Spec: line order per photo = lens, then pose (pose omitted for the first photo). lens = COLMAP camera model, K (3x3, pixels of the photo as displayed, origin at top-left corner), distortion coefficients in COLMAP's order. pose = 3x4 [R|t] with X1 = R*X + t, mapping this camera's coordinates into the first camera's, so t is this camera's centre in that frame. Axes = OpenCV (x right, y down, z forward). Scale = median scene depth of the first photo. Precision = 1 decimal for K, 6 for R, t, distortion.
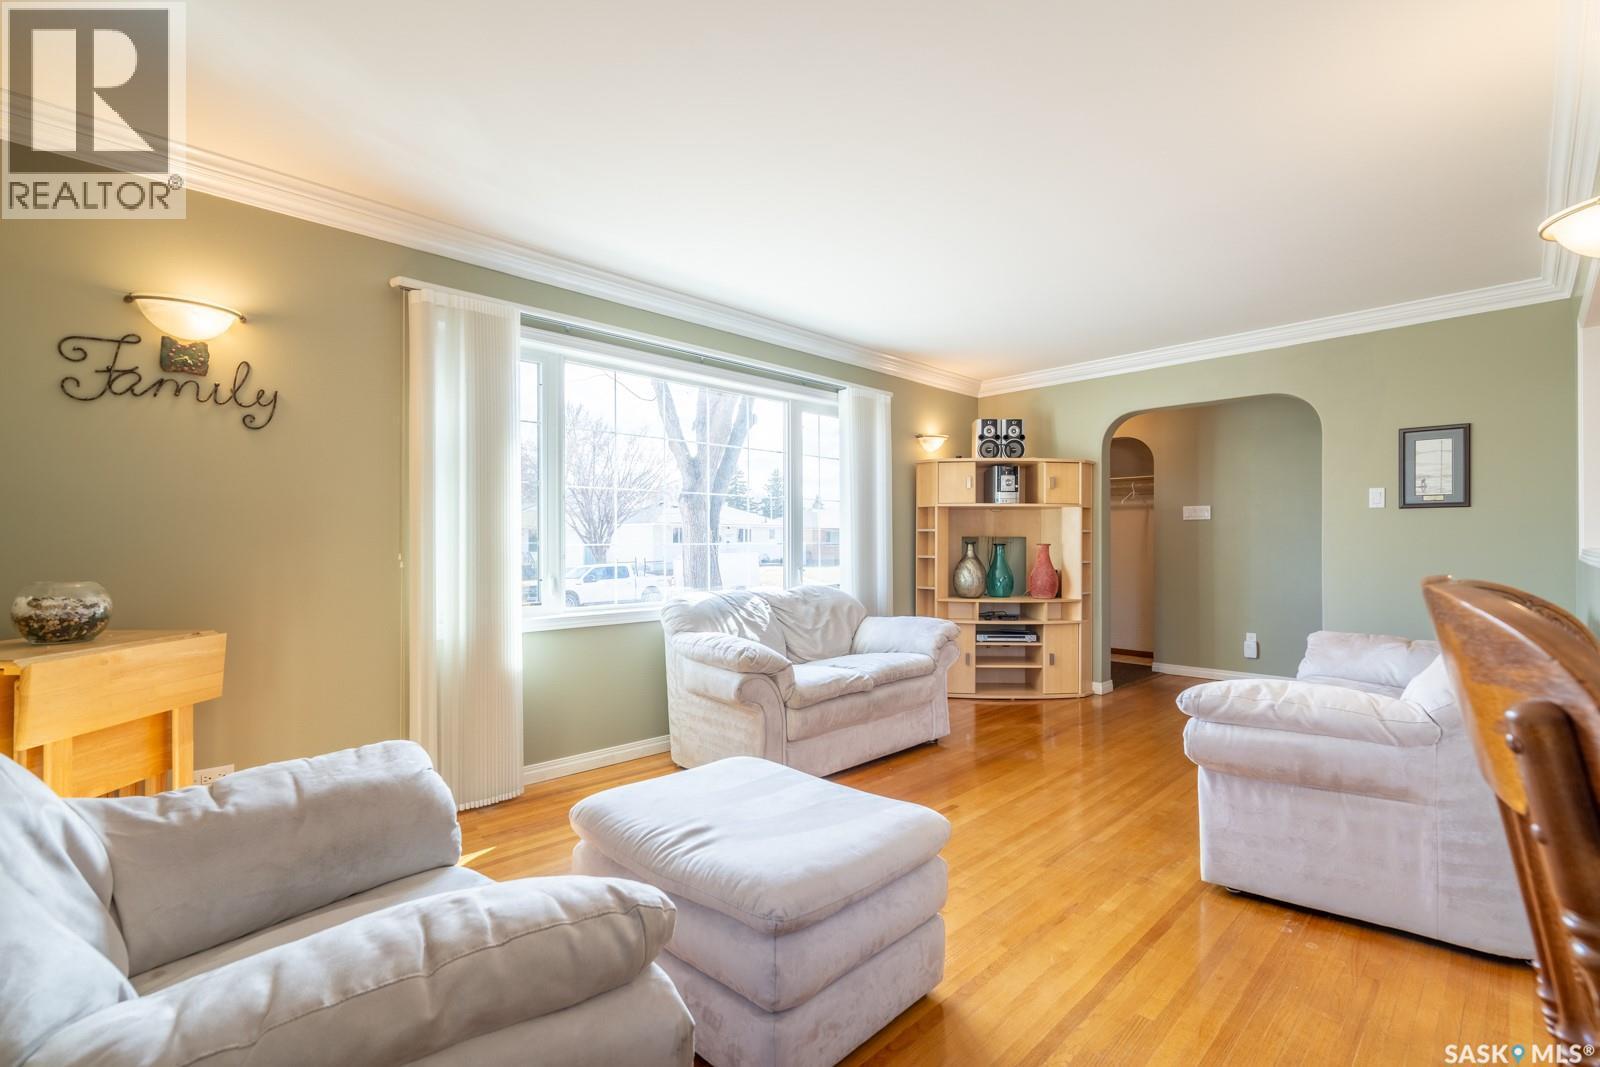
lens RADIAL K [[740.5, 0, 799.9], [0, 740.5, 537.2], [0, 0, 1]] dist [0.001349, 0.000915]
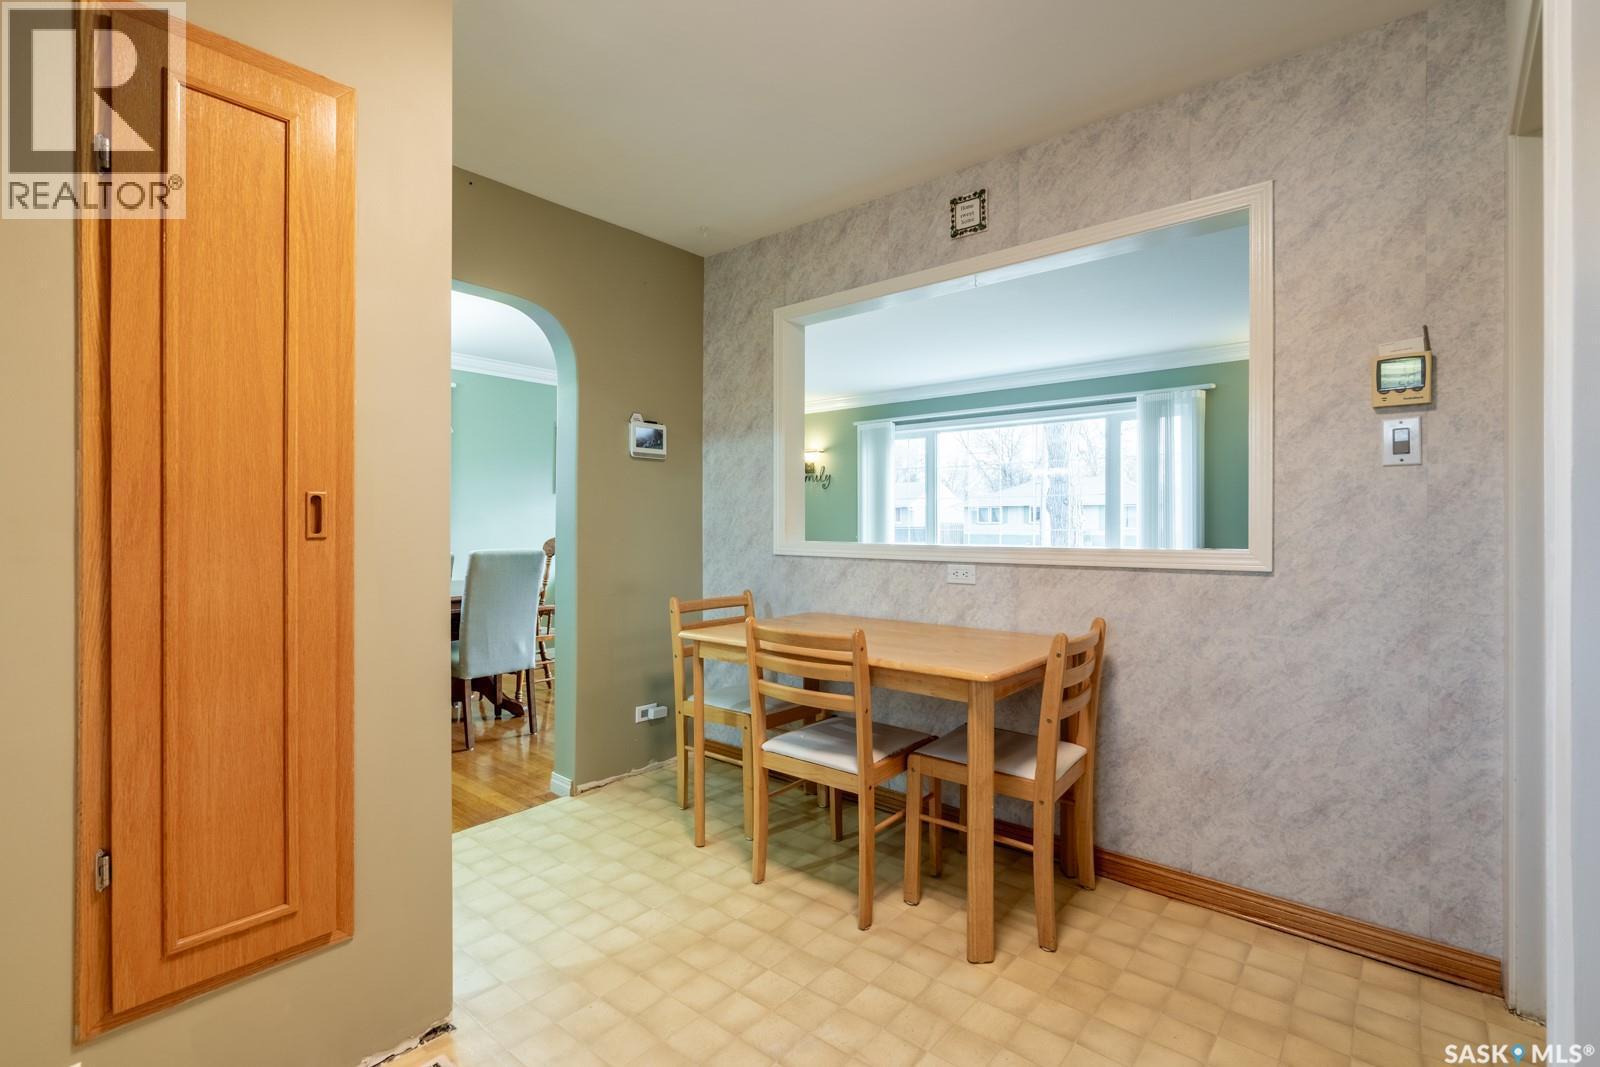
lens RADIAL K [[740.5, 0, 800.2], [0, 740.5, 529.0], [0, 0, 1]] dist [0.001349, 0.000915]
pose [[0.059163, 0.005498, -0.998233, 2.065354], [0.003216, 0.999979, 0.005698, -0.008861], [0.998243, -0.003548, 0.059144, 0.726754]]
